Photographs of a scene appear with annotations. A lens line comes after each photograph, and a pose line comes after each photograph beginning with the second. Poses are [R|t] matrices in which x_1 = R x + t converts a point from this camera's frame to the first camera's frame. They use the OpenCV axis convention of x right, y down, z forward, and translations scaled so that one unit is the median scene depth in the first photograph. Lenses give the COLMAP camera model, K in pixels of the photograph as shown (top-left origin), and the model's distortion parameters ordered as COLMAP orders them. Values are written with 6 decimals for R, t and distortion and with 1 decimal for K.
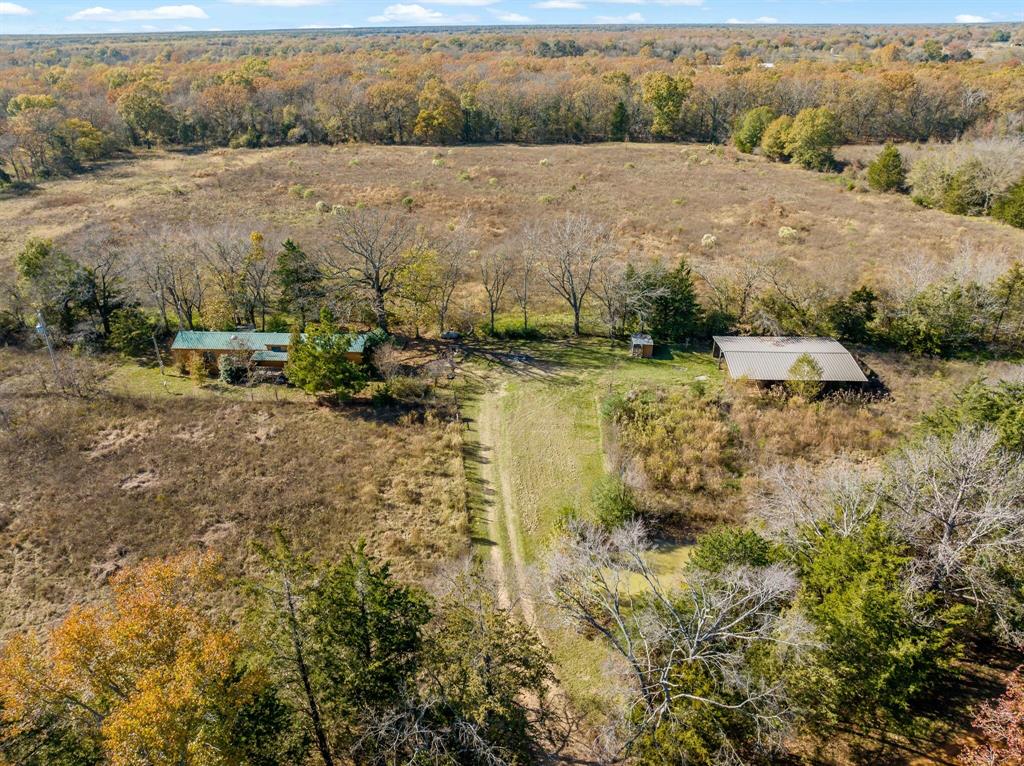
lens RADIAL K [[726.5, 0, 515.5], [0, 726.5, 381.2], [0, 0, 1]] dist [-0.050975, 0.030834]
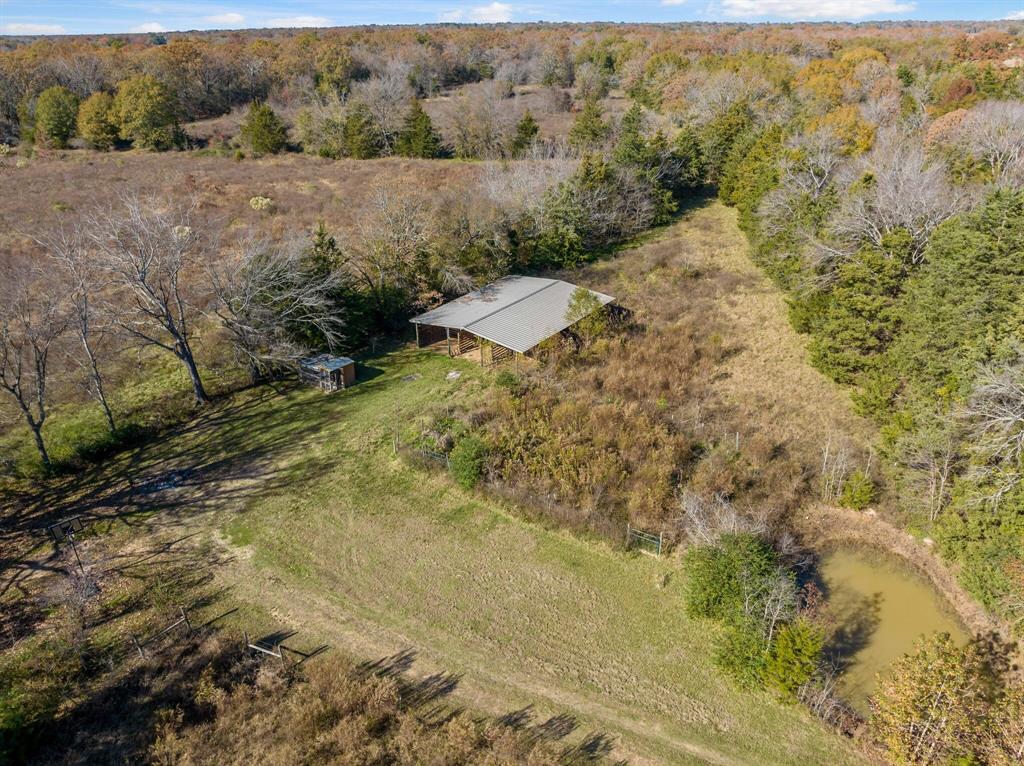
lens RADIAL K [[726.5, 0, 515.5], [0, 726.5, 381.2], [0, 0, 1]] dist [-0.050975, 0.030834]
pose [[0.537329, -0.370206, 0.757776, -0.215855], [0.382431, 0.907775, 0.172311, -0.089100], [-0.751681, 0.197210, 0.629352, 0.498797]]
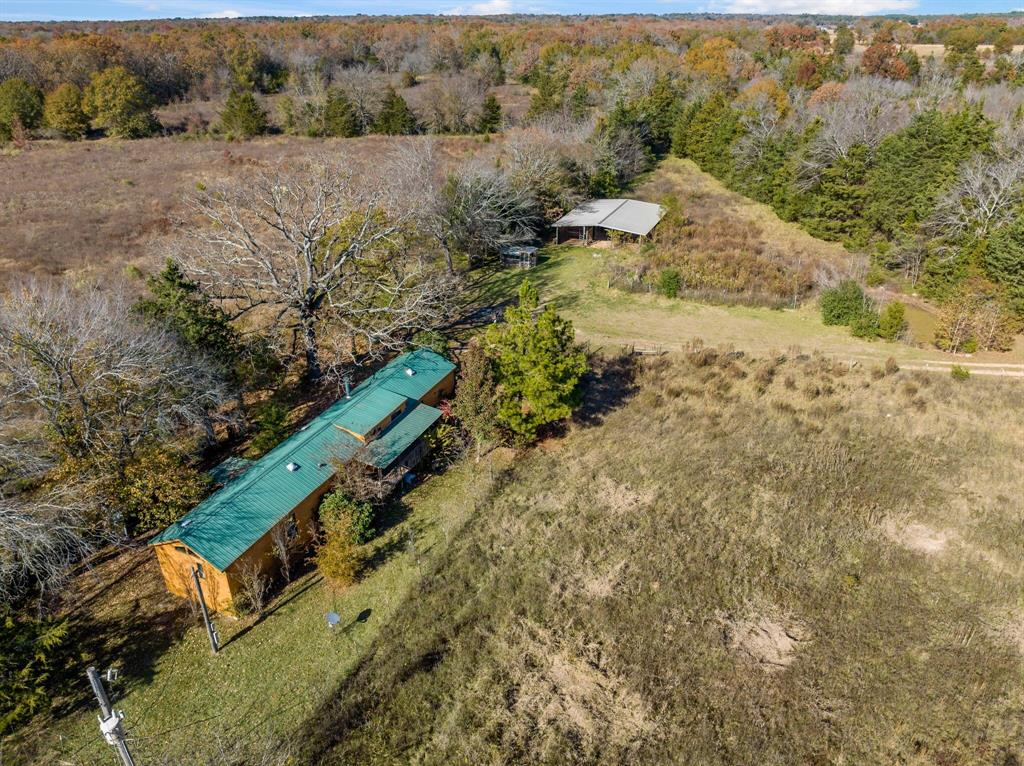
lens RADIAL K [[726.5, 0, 515.5], [0, 726.5, 381.2], [0, 0, 1]] dist [-0.050975, 0.030834]
pose [[0.326128, -0.420597, 0.846604, -0.682219], [0.425261, 0.865108, 0.265972, -0.162866], [-0.844271, 0.273287, 0.460999, 0.634210]]
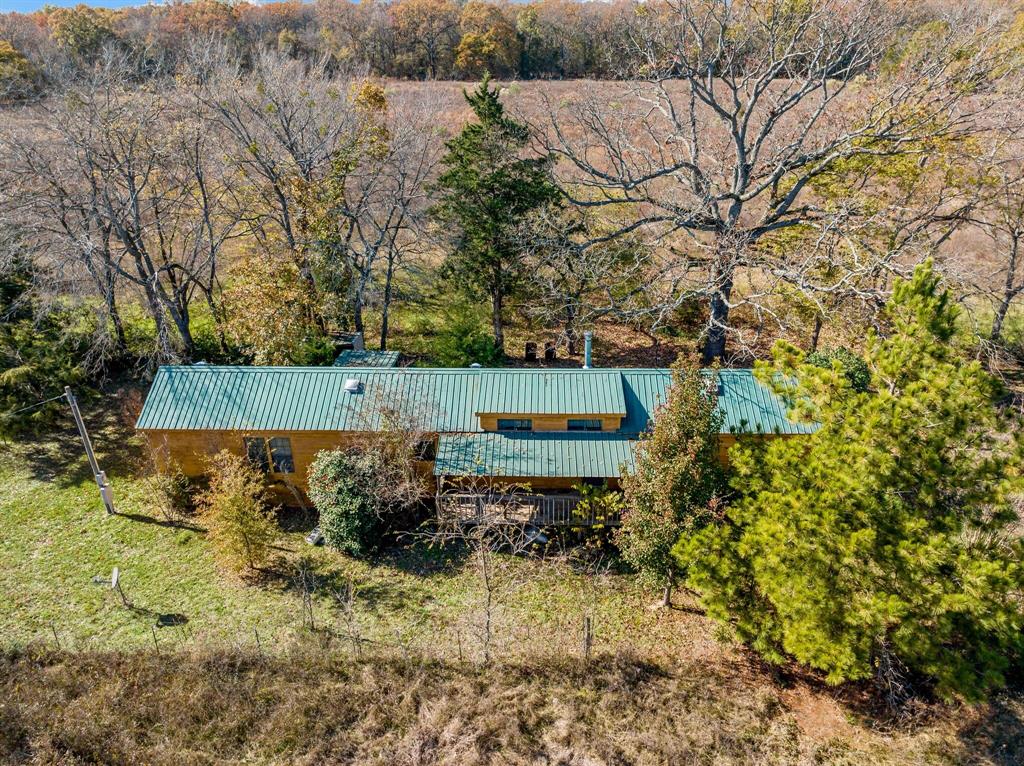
lens RADIAL K [[726.5, 0, 515.5], [0, 726.5, 381.2], [0, 0, 1]] dist [-0.050975, 0.030834]
pose [[0.998970, -0.017898, 0.041702, -0.325272], [0.017329, 0.999752, 0.013964, -0.063316], [-0.041941, -0.013227, 0.999033, 0.679430]]
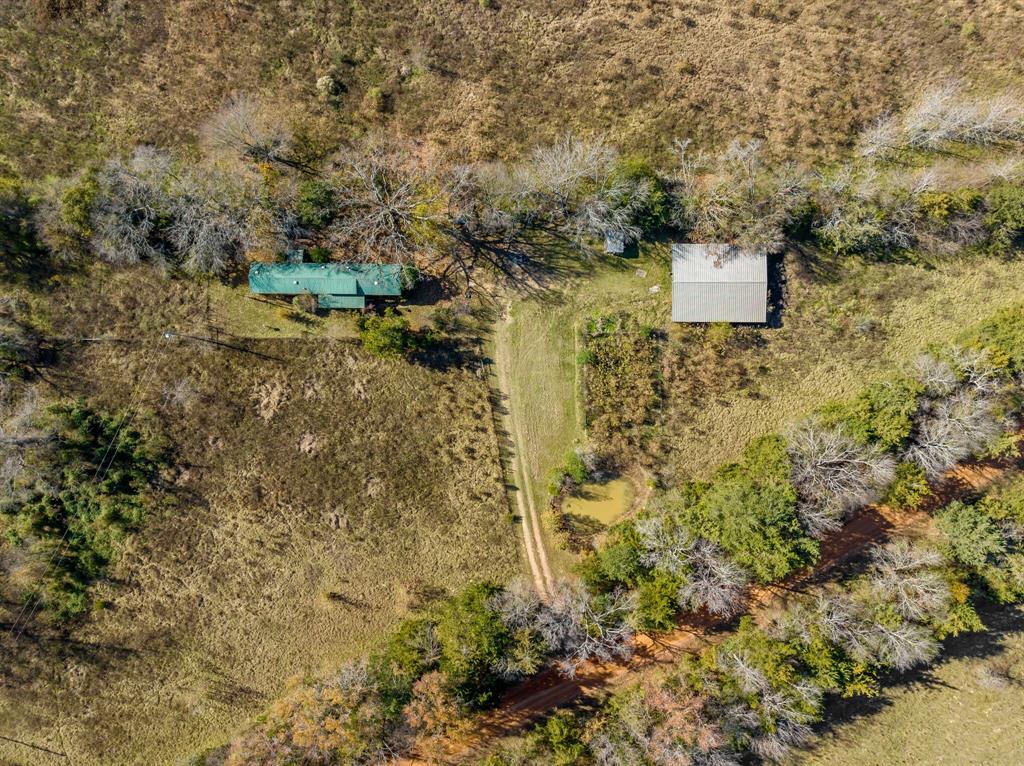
lens RADIAL K [[726.5, 0, 515.5], [0, 726.5, 381.2], [0, 0, 1]] dist [-0.050975, 0.030834]
pose [[0.998298, -0.056711, -0.013571, 0.006752], [0.036721, 0.430613, 0.901789, -1.090741], [-0.045297, -0.900753, 0.431963, 0.260213]]
